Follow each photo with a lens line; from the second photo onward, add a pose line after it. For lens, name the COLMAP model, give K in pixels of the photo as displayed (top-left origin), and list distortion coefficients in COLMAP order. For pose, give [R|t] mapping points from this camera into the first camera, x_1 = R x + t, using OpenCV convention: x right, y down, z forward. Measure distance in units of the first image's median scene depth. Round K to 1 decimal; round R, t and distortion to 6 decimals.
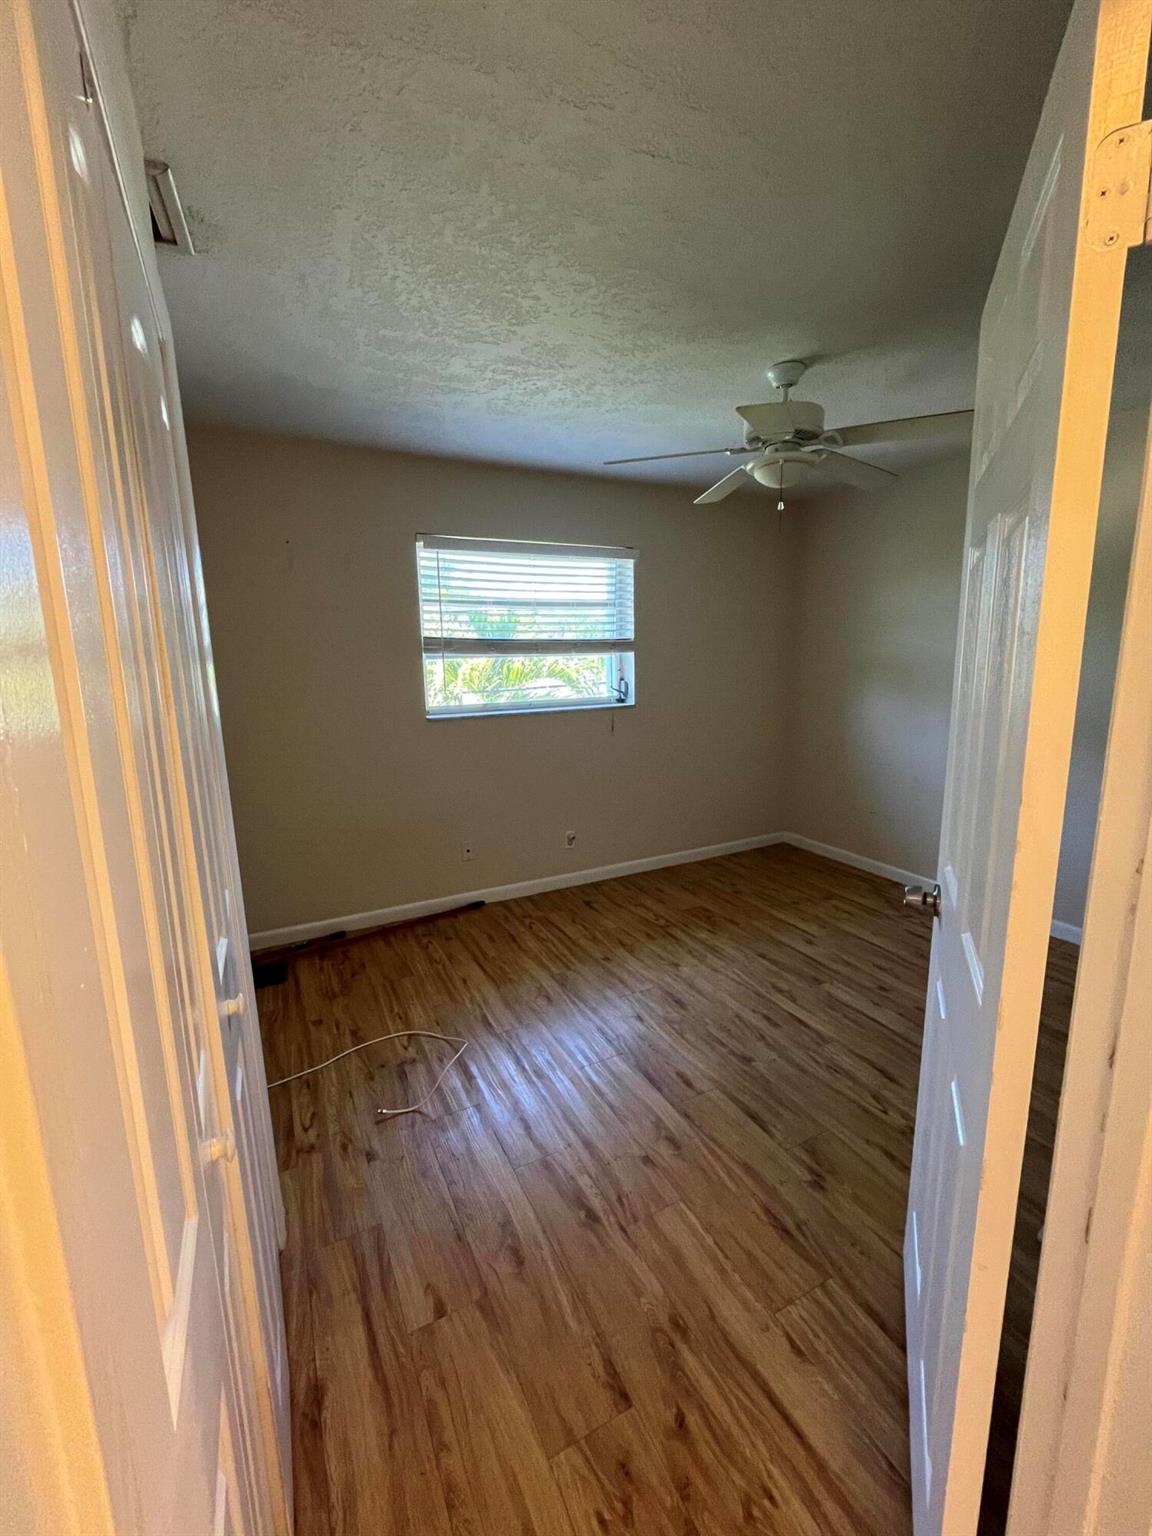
lens RADIAL K [[628.3, 0, 579.4], [0, 628.3, 765.4], [0, 0, 1]] dist [-0.005056, 0.000706]
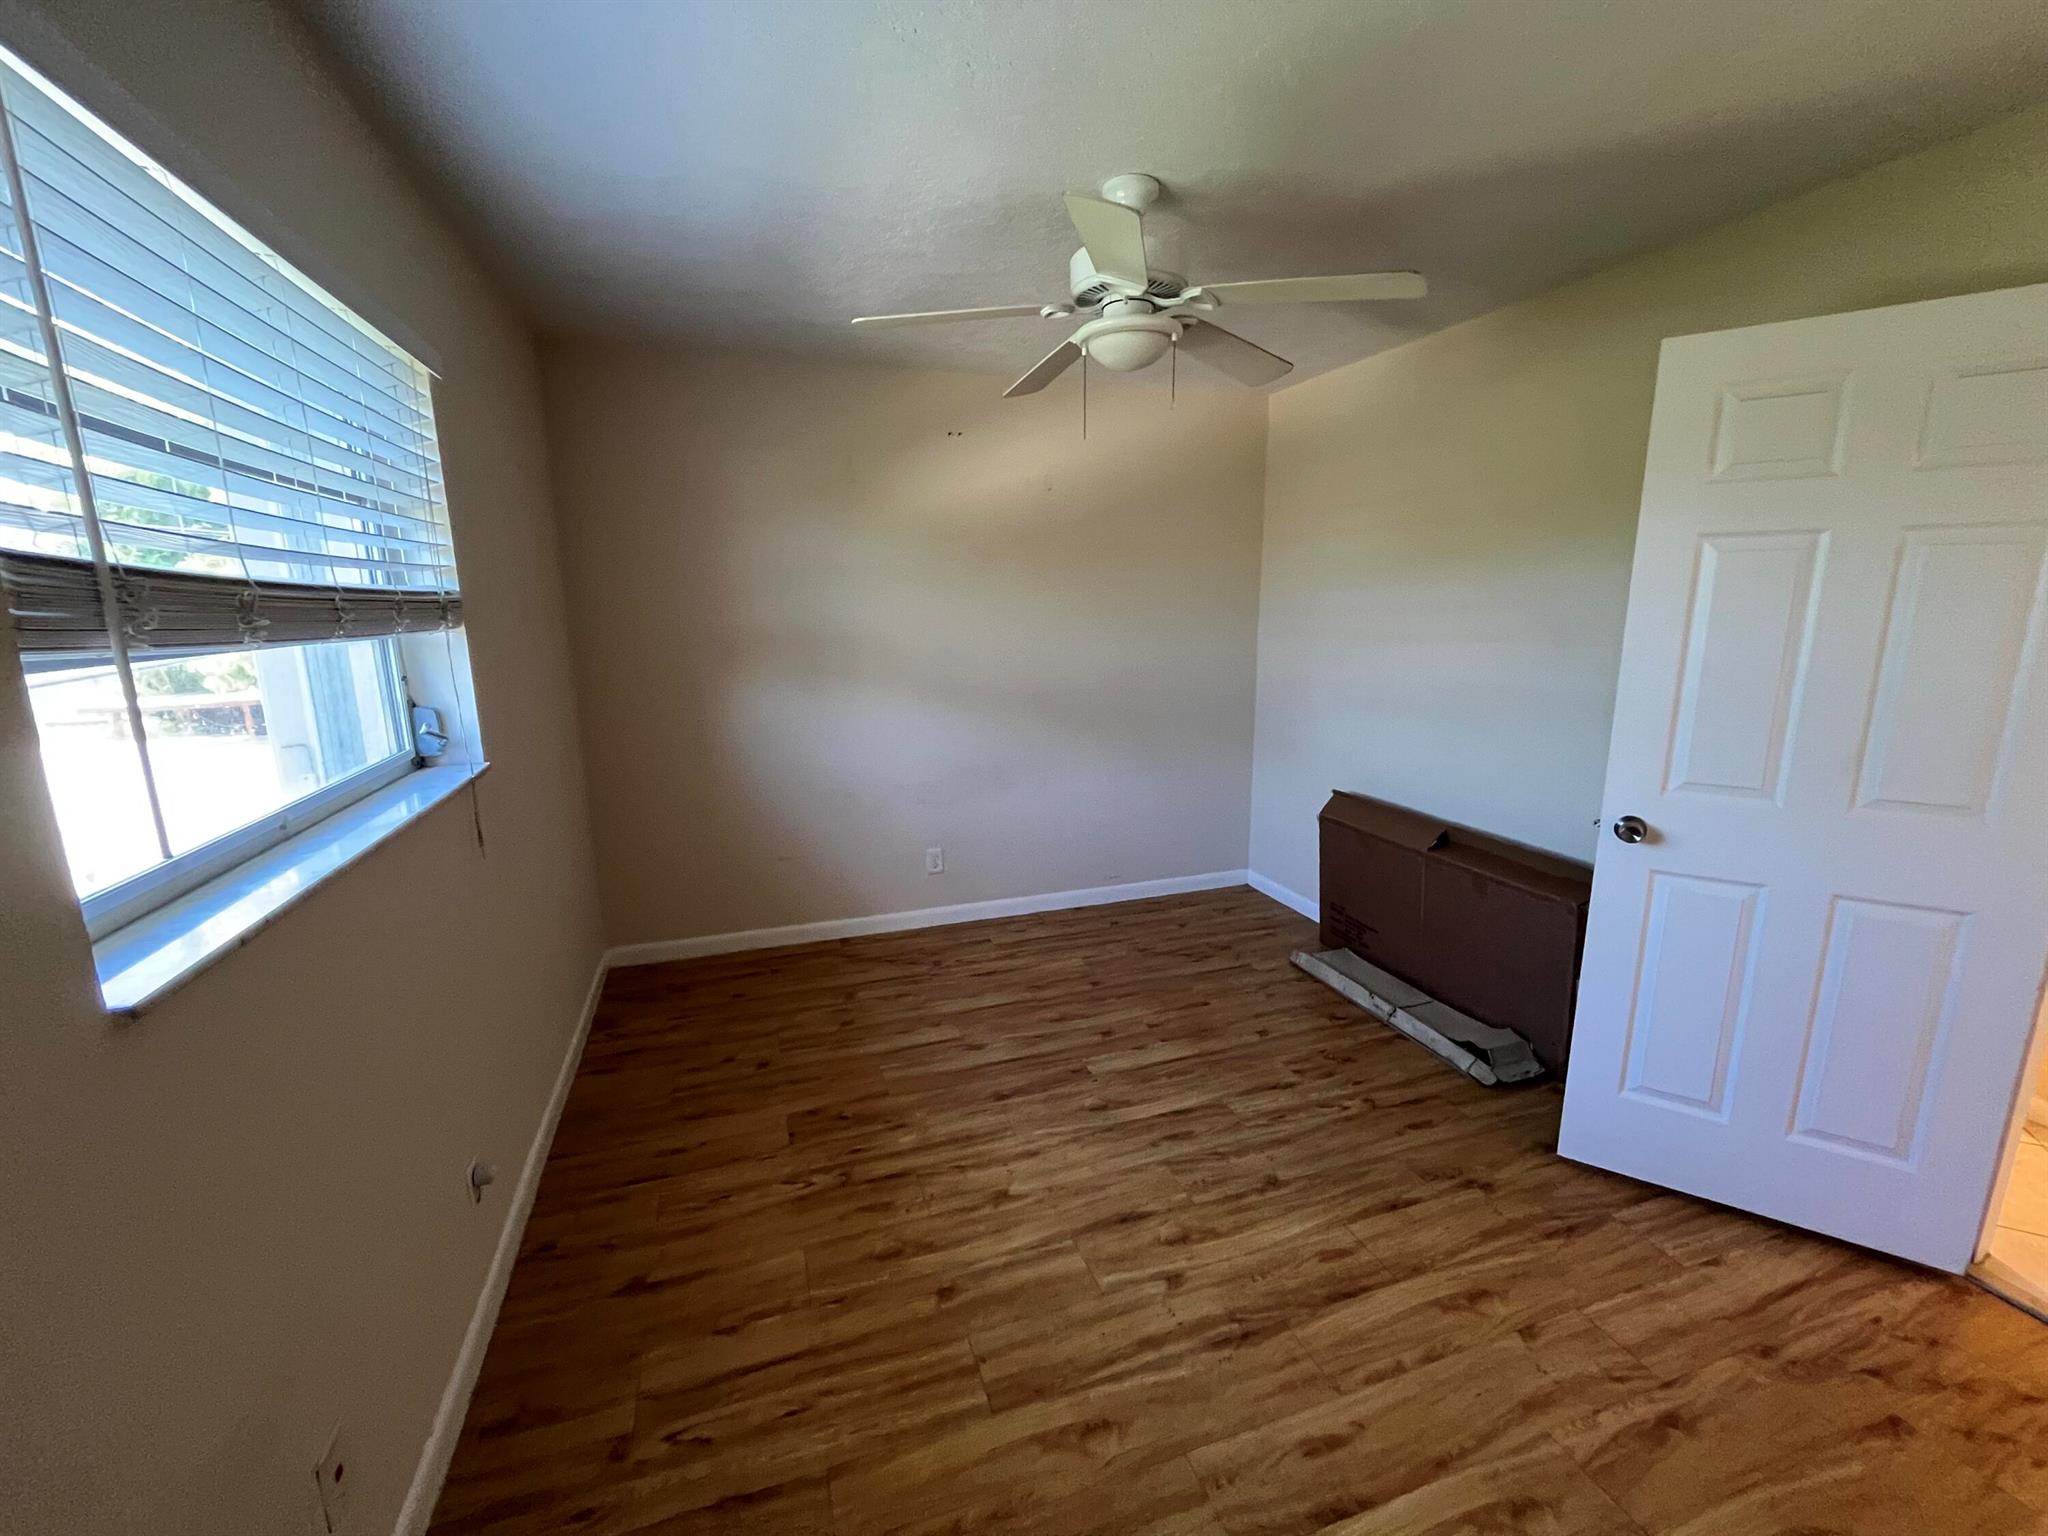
lens RADIAL K [[837.8, 0, 1015.8], [0, 837.8, 766.4], [0, 0, 1]] dist [-0.005056, 0.000706]
pose [[0.149002, -0.176071, 0.973035, -0.672883], [0.183239, 0.971894, 0.147805, -0.206060], [-0.971711, 0.156274, 0.177077, 1.109185]]
